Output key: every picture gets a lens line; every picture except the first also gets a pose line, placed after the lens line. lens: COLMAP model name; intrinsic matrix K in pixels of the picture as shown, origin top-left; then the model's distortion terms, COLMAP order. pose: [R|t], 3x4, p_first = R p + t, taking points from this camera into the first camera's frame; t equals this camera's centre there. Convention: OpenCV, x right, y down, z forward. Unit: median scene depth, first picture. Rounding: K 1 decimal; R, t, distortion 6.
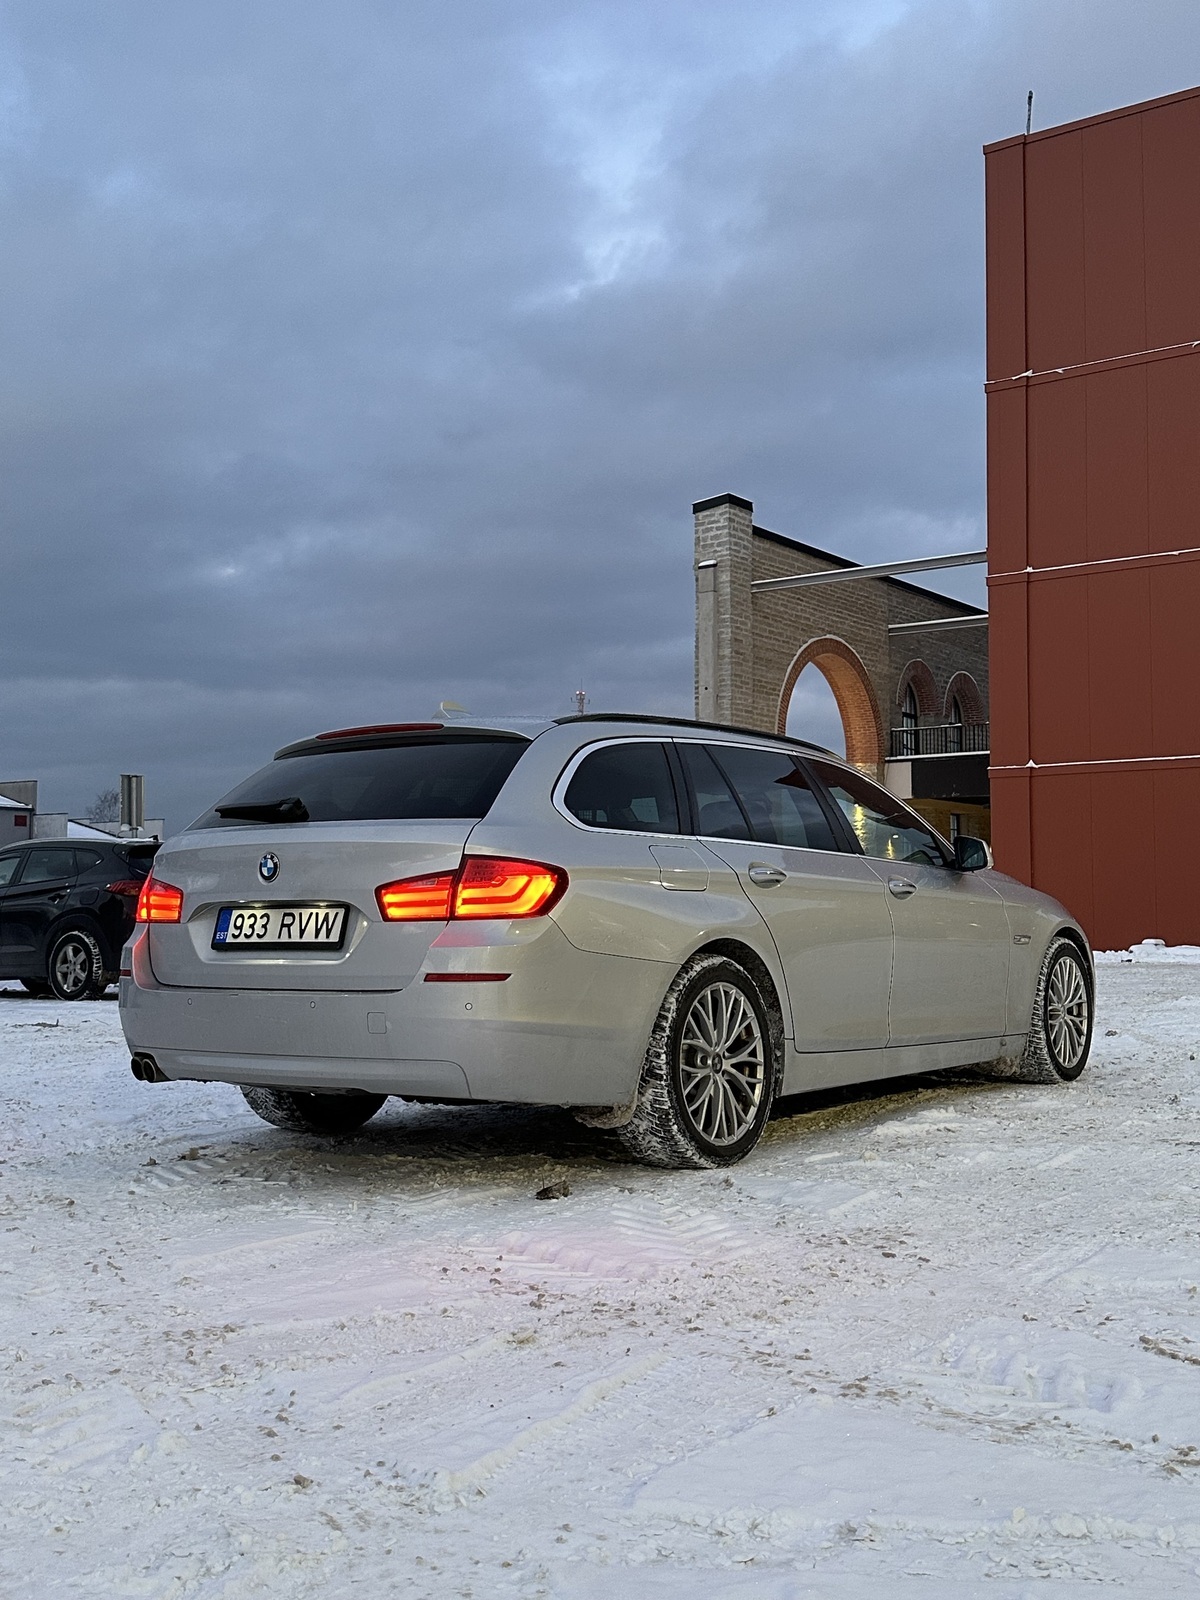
lens RADIAL K [[1582.3, 0, 592.2], [0, 1582.3, 792.5], [0, 0, 1]] dist [0.172258, -0.442417]
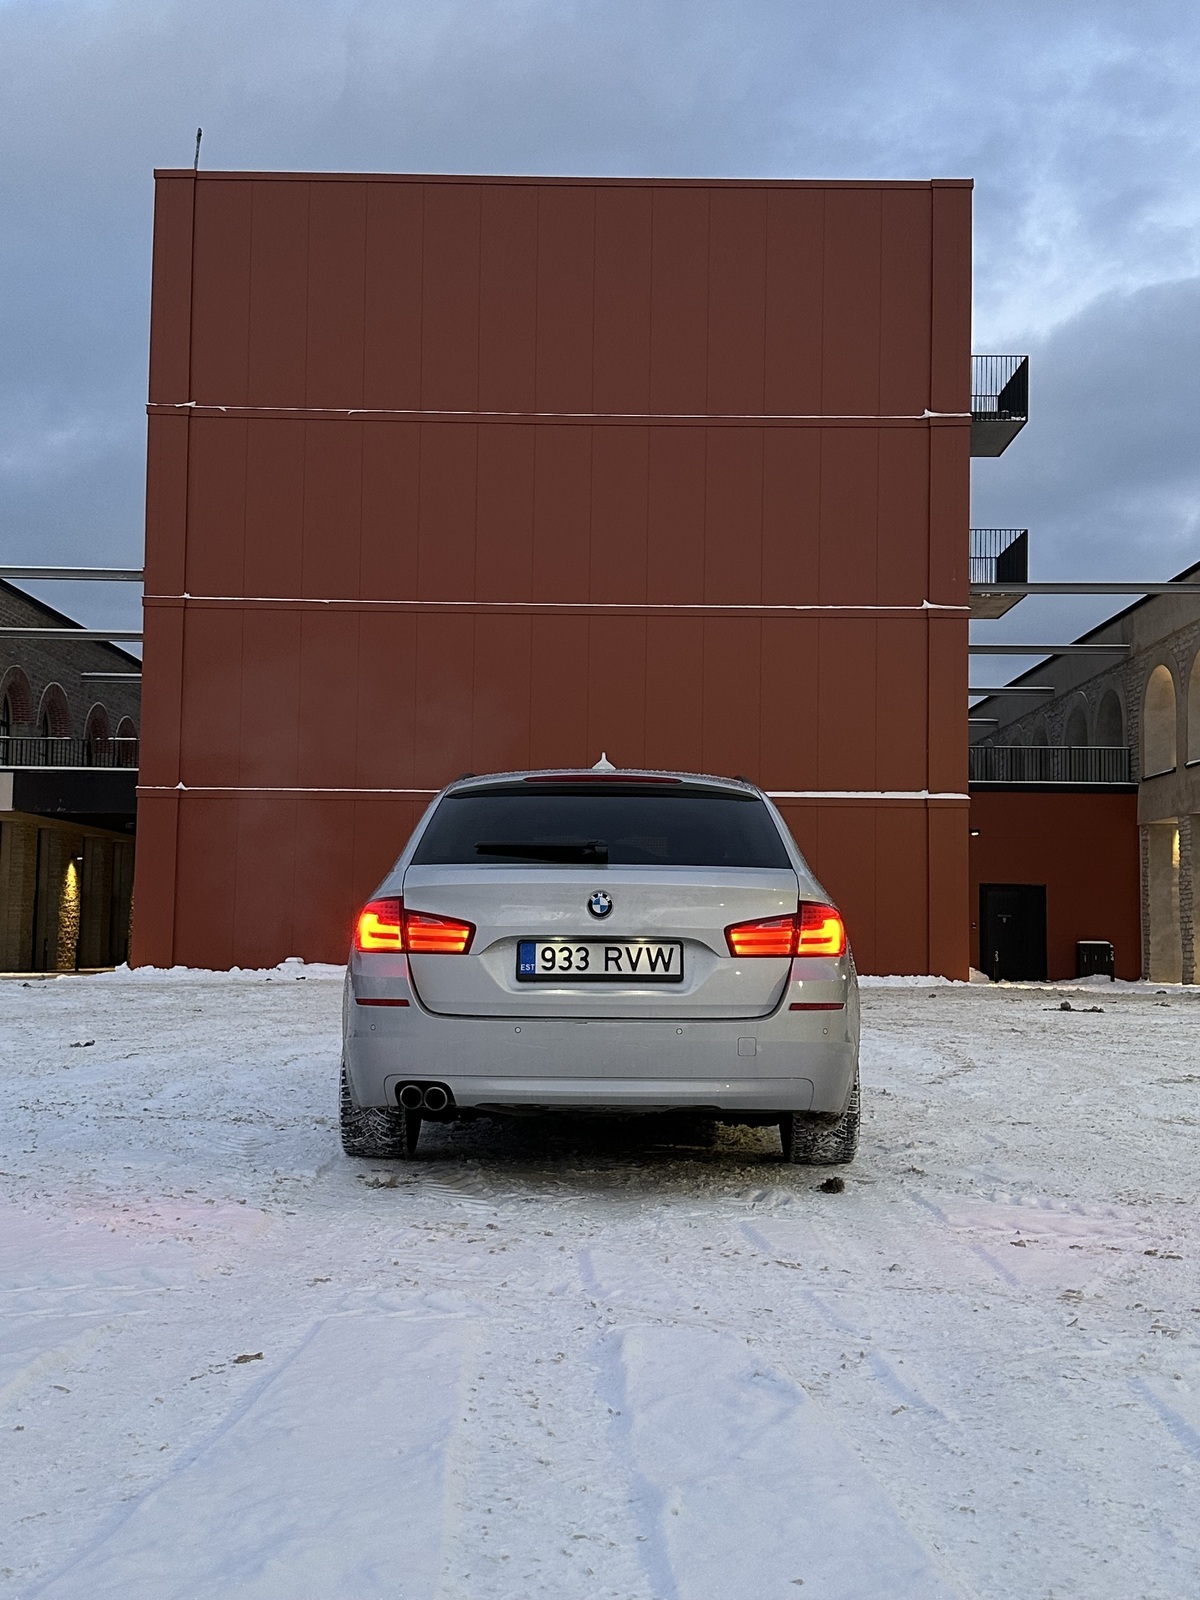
lens RADIAL K [[1582.3, 0, 592.2], [0, 1582.3, 792.5], [0, 0, 1]] dist [0.172258, -0.442417]
pose [[0.820768, 0.064189, 0.567645, -0.806163], [-0.058243, 0.997892, -0.028626, 0.001814], [-0.568285, -0.009566, 0.822776, 0.115559]]
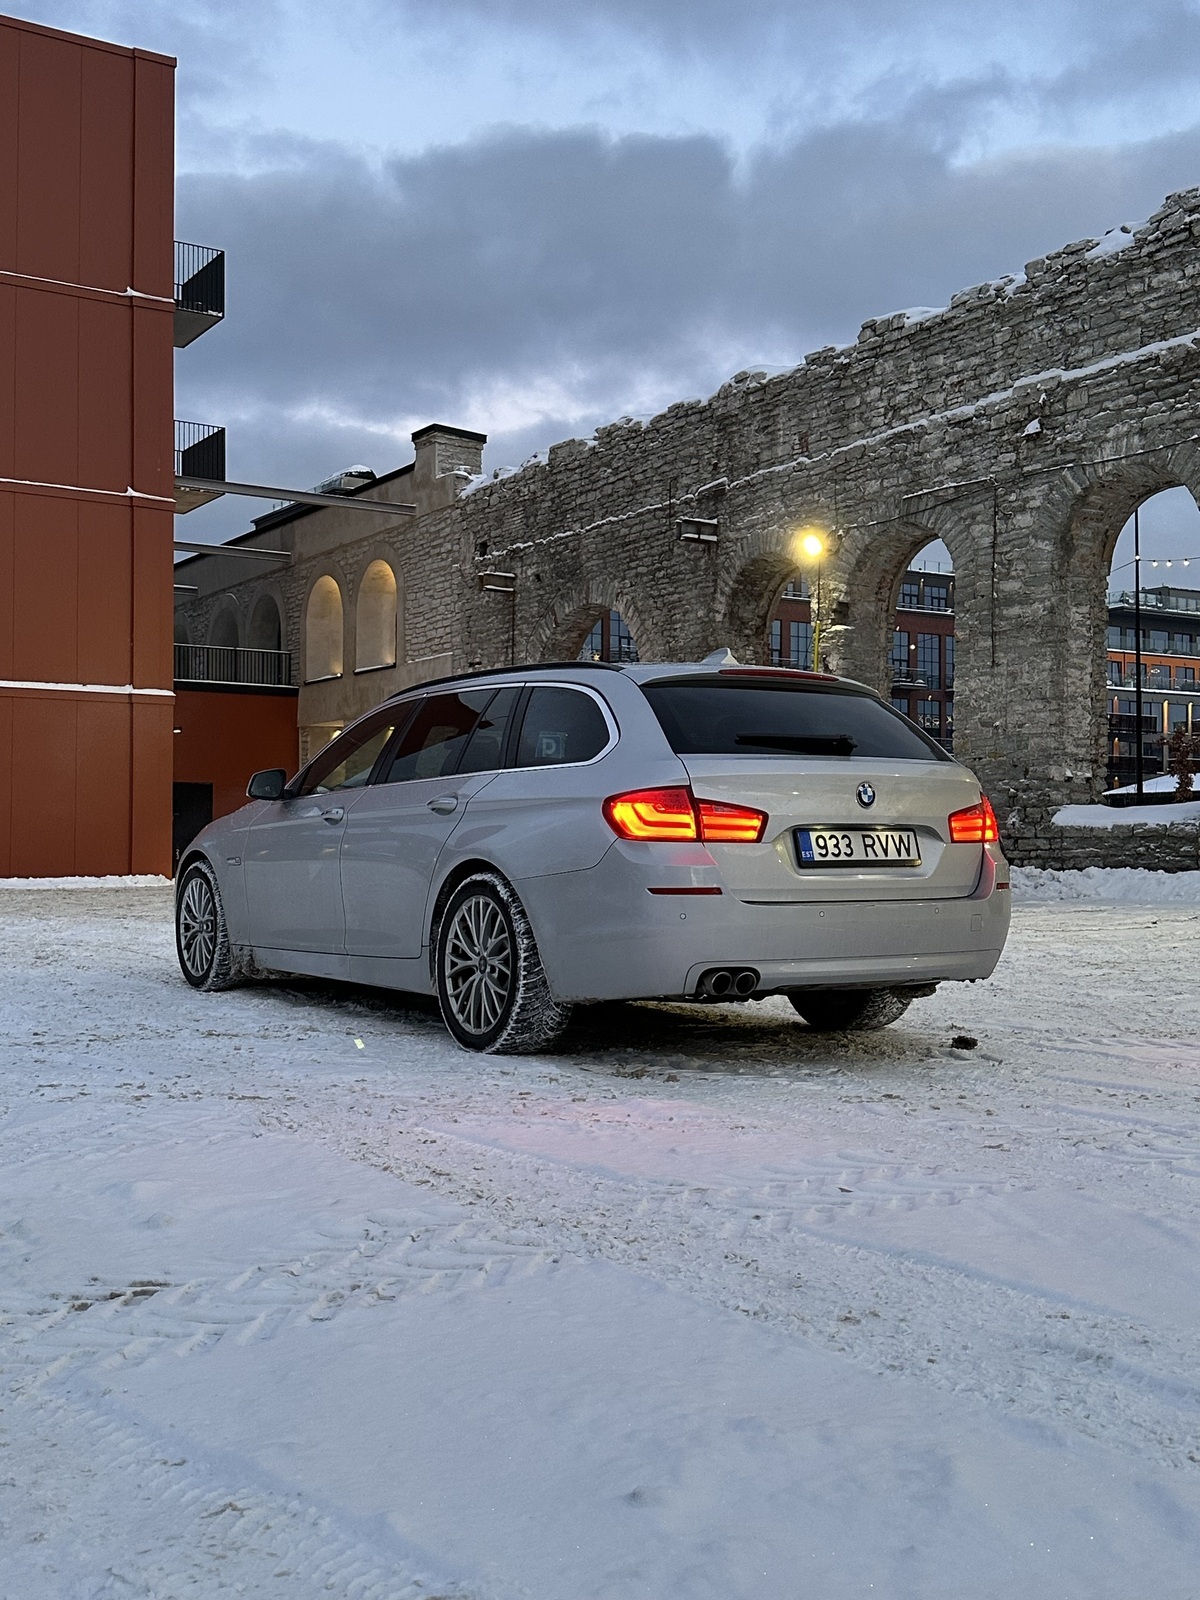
lens RADIAL K [[1582.3, 0, 592.2], [0, 1582.3, 792.5], [0, 0, 1]] dist [0.172258, -0.442417]
pose [[0.385134, 0.032253, 0.922297, -1.302441], [-0.073847, 0.997261, -0.004038, 0.063086], [-0.919901, -0.066554, 0.386461, 0.724917]]
